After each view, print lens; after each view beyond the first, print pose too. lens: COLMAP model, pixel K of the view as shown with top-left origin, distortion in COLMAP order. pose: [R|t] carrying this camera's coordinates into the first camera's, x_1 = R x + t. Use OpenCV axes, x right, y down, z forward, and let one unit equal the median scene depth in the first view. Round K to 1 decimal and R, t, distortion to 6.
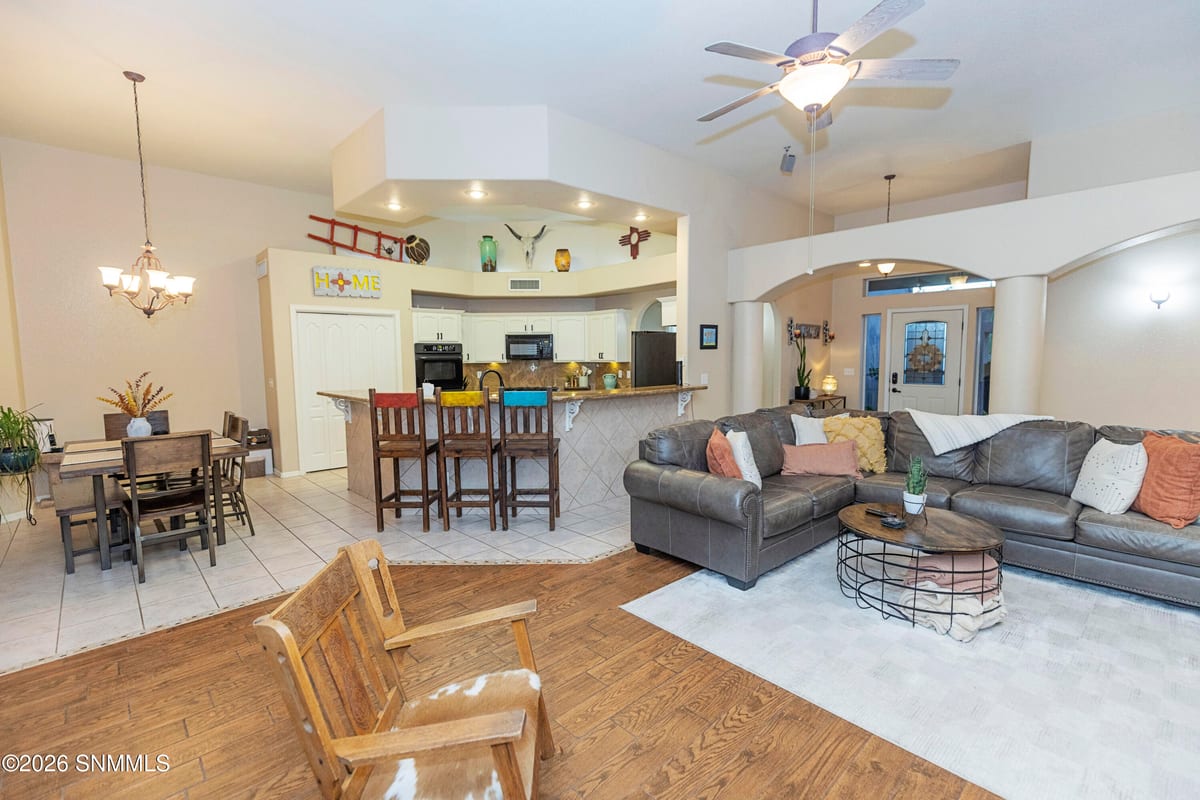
lens RADIAL K [[531.3, 0, 606.6], [0, 531.3, 400.2], [0, 0, 1]] dist [0.001040, -0.000323]
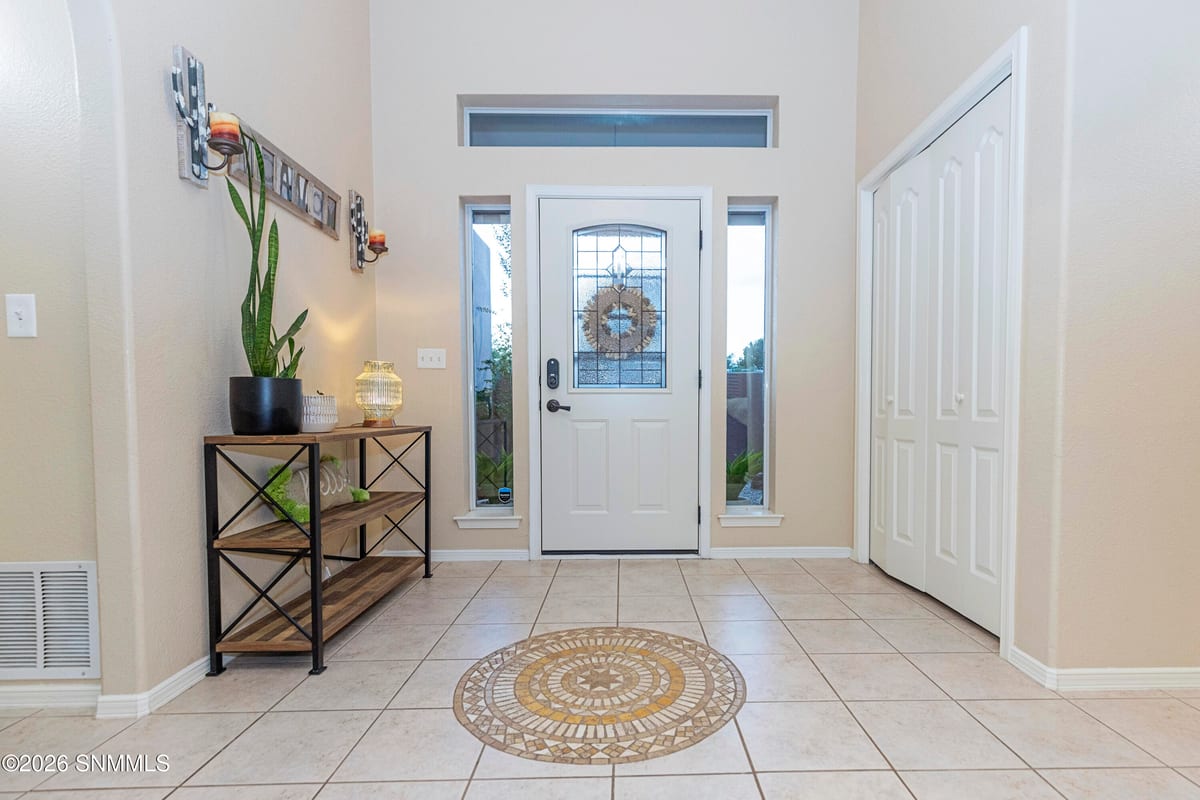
lens RADIAL K [[590.8, 0, 633.2], [0, 590.8, 434.9], [0, 0, 1]] dist [0.001644, 0.000080]
pose [[0.677154, -0.030827, 0.735195, 0.282354], [0.060185, 0.998095, -0.013583, 0.010937], [-0.733375, 0.053446, 0.677720, 0.700586]]
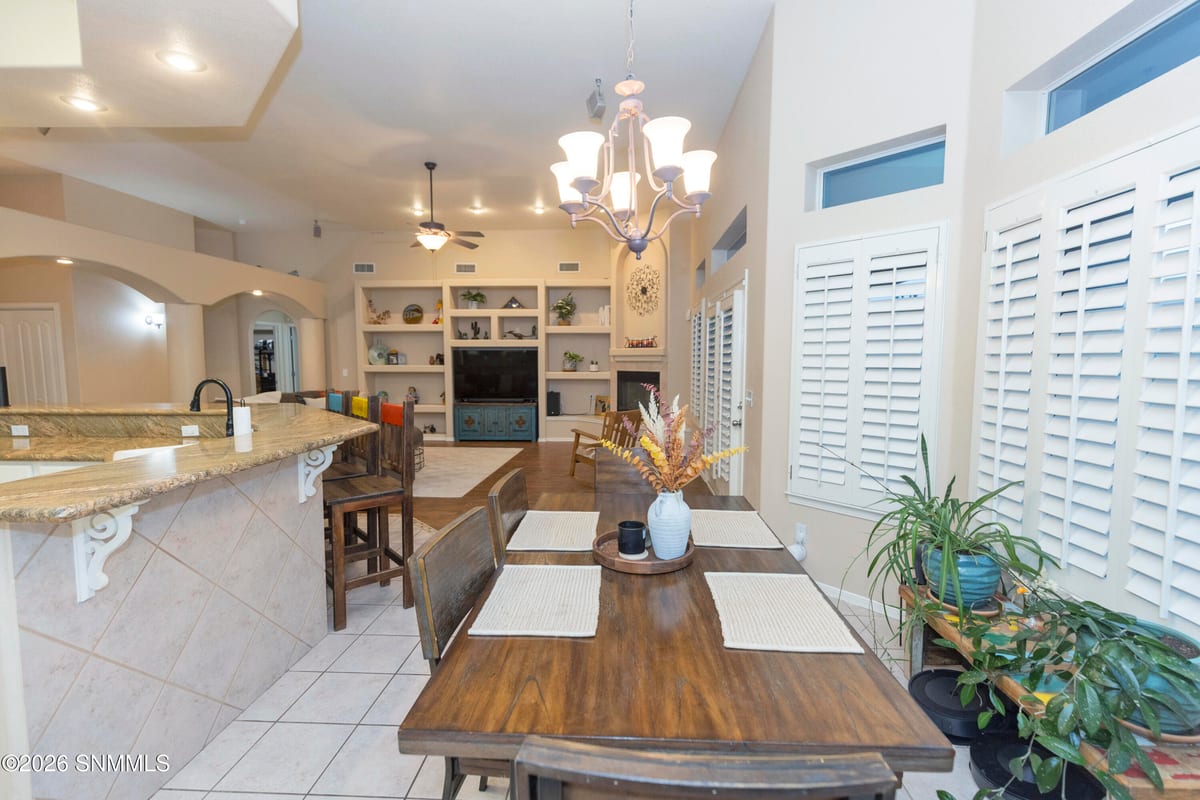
lens RADIAL K [[531.3, 0, 606.6], [0, 531.3, 400.2], [0, 0, 1]] dist [0.001040, -0.000323]
pose [[-0.690346, -0.051027, 0.721678, -0.615736], [0.069691, 0.988181, 0.136536, -0.054980], [-0.720115, 0.144552, -0.678630, 0.706308]]
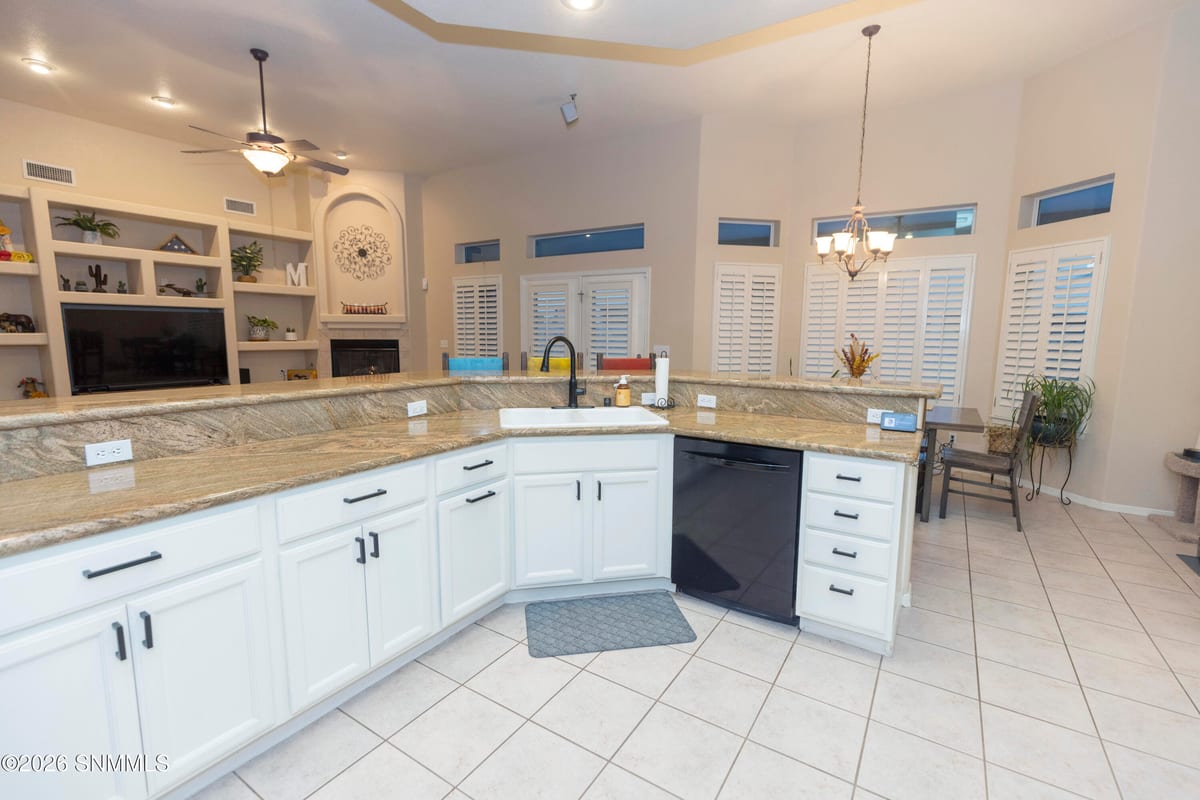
lens RADIAL K [[531.3, 0, 606.6], [0, 531.3, 400.2], [0, 0, 1]] dist [0.001040, -0.000323]
pose [[-0.972014, 0.030751, -0.232901, -0.086656], [-0.020226, 0.976760, 0.213380, -0.073625], [0.234049, 0.212119, -0.948803, 1.013943]]
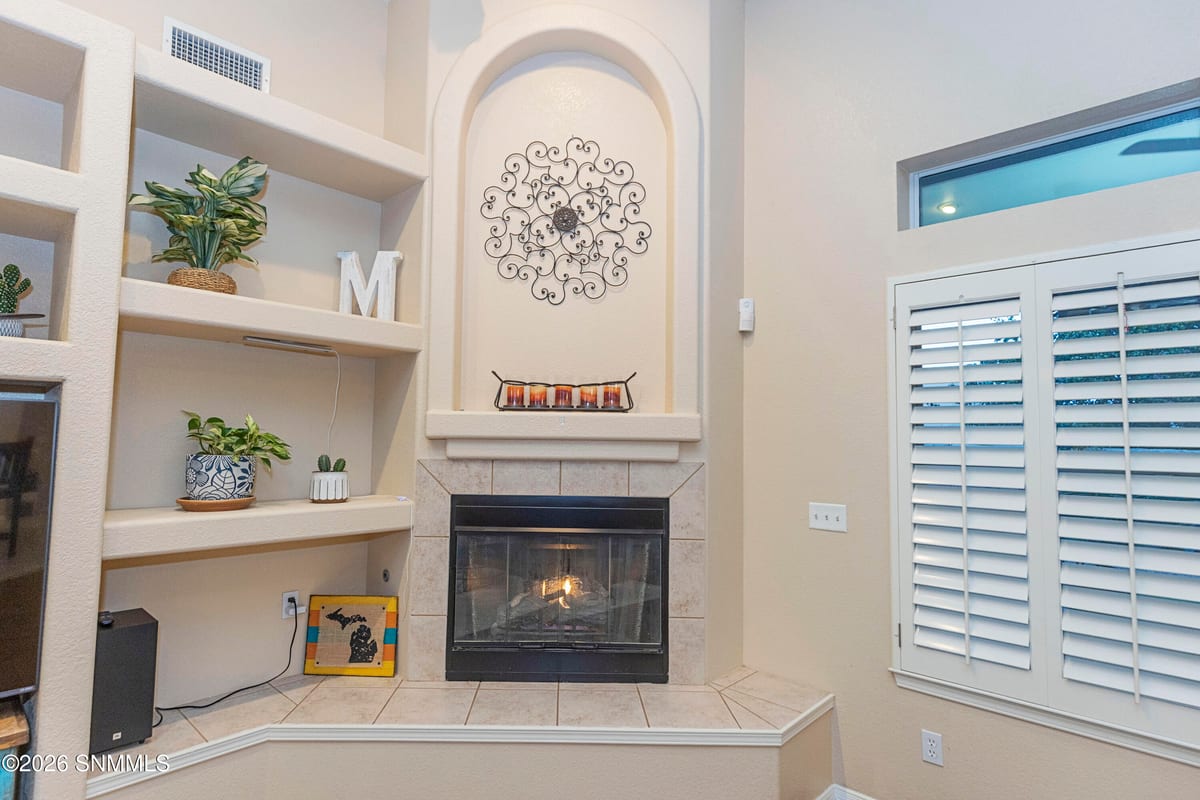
lens RADIAL K [[621.9, 0, 574.2], [0, 621.9, 398.9], [0, 0, 1]] dist [0.002425, -0.000149]
pose [[-0.999324, -0.008927, -0.035657, 0.127252], [-0.009809, 0.999648, 0.024637, -0.024130], [0.035424, 0.024970, -0.999060, 0.264506]]
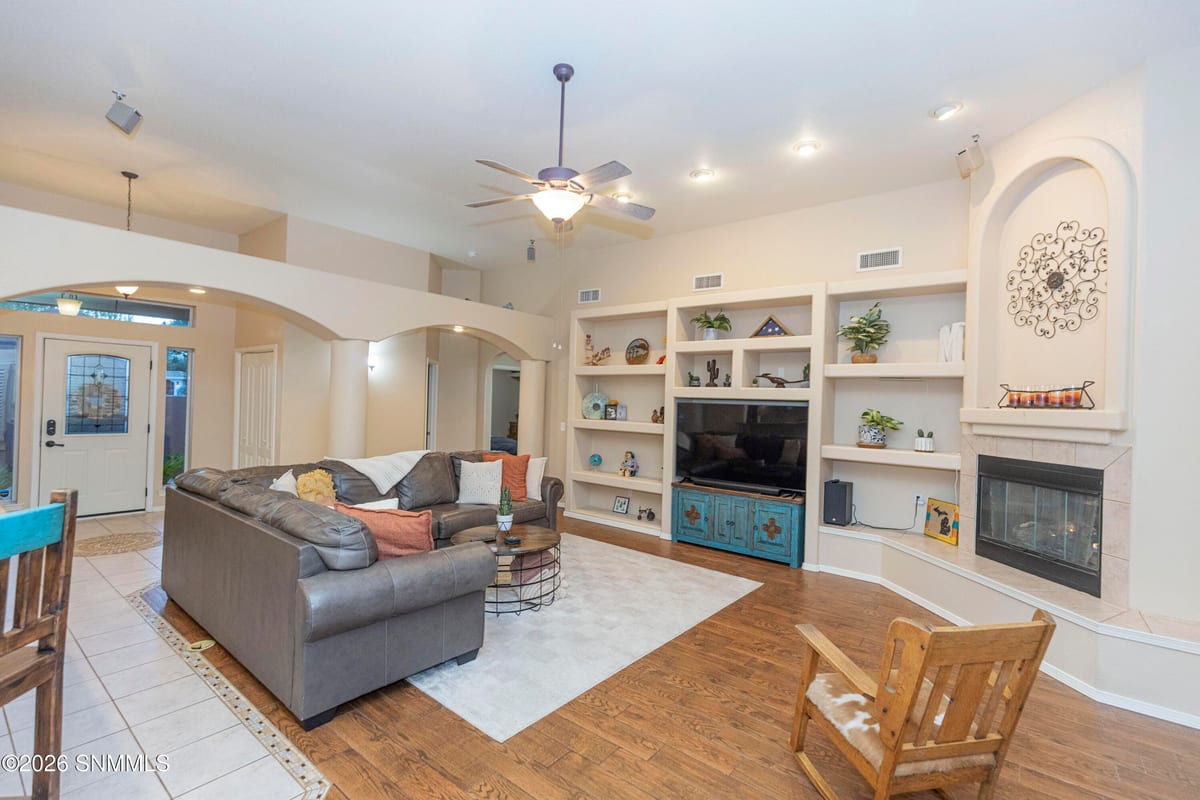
lens RADIAL K [[534.9, 0, 600.6], [0, 534.9, 399.0], [0, 0, 1]] dist [0.001943, 0.000388]
pose [[-0.138835, 0.009785, 0.990267, -0.299500], [0.056229, 0.998416, -0.001982, -0.037747], [-0.988718, 0.055406, -0.139165, 0.366815]]
